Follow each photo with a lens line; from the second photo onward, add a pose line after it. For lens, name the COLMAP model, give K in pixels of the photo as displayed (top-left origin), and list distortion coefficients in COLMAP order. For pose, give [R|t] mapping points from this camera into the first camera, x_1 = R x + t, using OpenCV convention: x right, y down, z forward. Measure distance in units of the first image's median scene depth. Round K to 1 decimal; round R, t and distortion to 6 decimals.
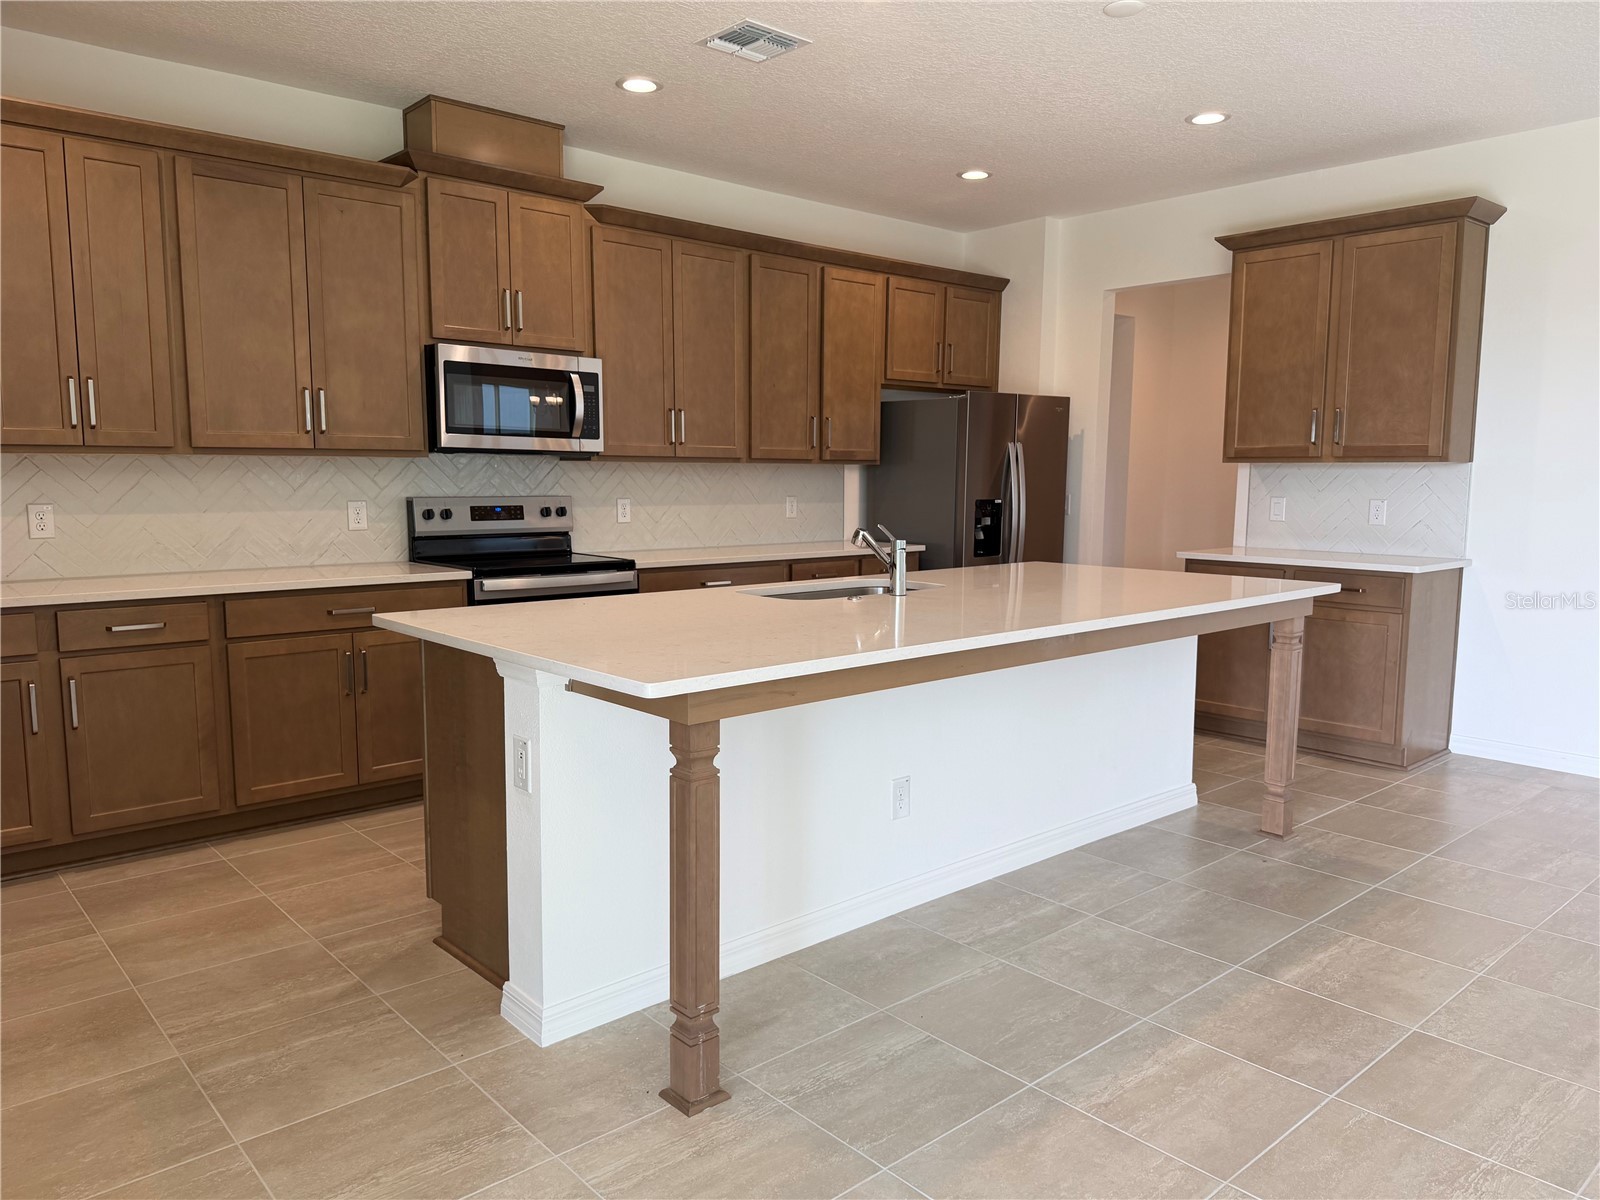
lens RADIAL K [[1115.9, 0, 800.0], [0, 1115.9, 600.0], [0, 0, 1]] dist [0.079954, -0.112880]
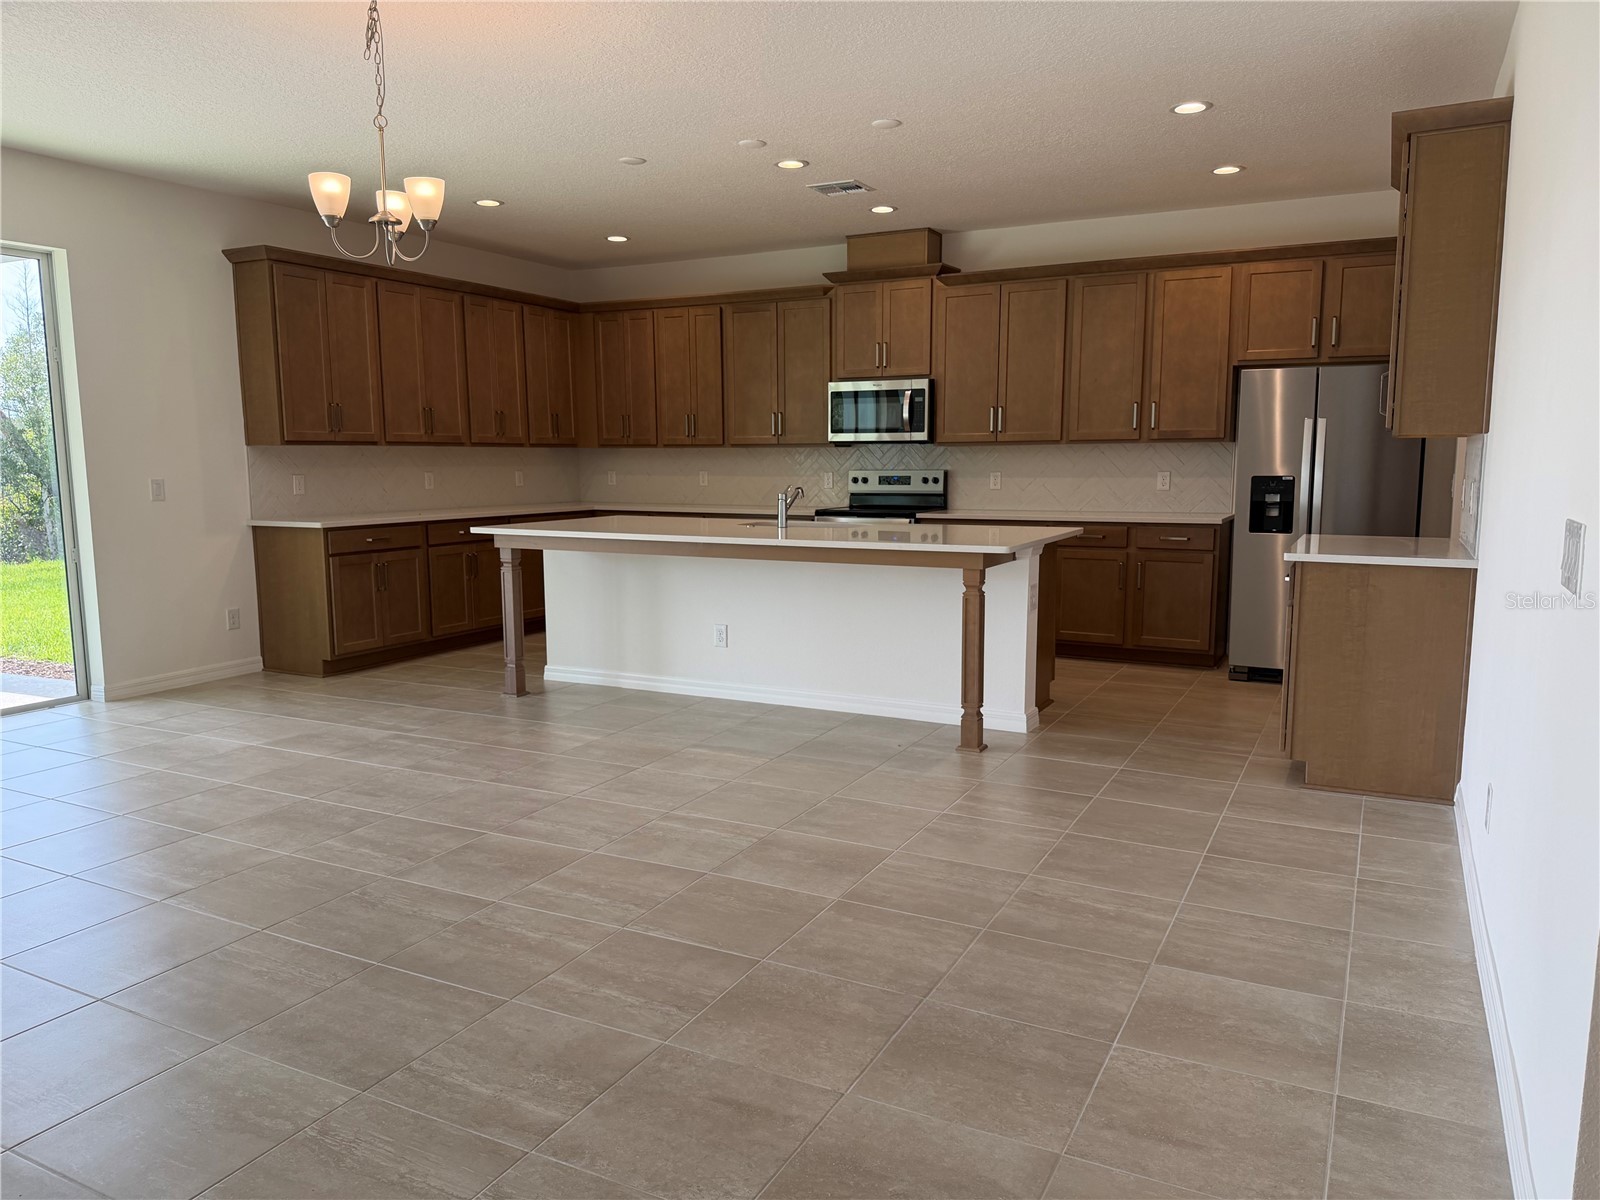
lens RADIAL K [[1115.9, 0, 800.0], [0, 1115.9, 600.0], [0, 0, 1]] dist [0.079954, -0.112880]
pose [[0.369849, 0.114220, -0.922044, 1.195850], [-0.097259, 0.991722, 0.083839, -0.029557], [0.923987, 0.058669, 0.377896, 0.292294]]
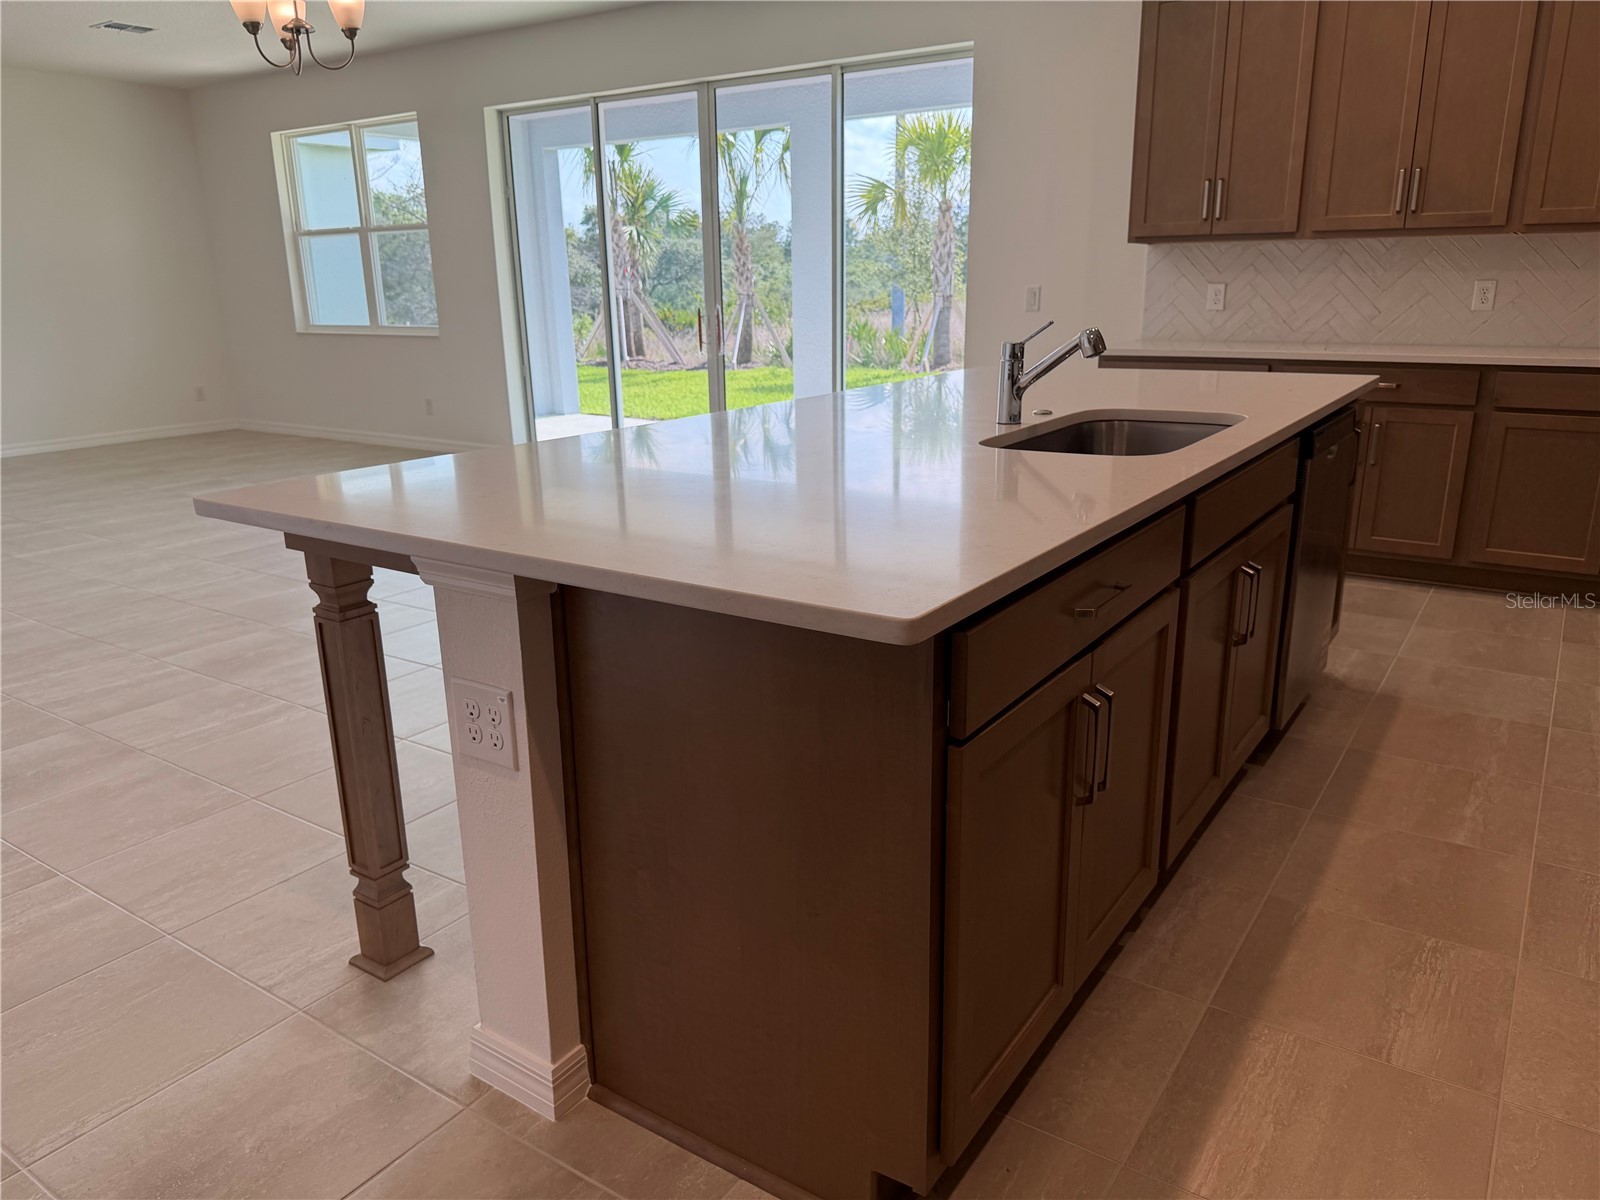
lens RADIAL K [[1123.4, 0, 800.0], [0, 1123.4, 600.0], [0, 0, 1]] dist [0.056659, -0.001124]
pose [[-0.970625, 0.081797, -0.226266, 0.290635], [-0.010925, 0.924481, 0.381071, -0.134830], [0.240349, 0.372349, -0.896431, 1.199582]]
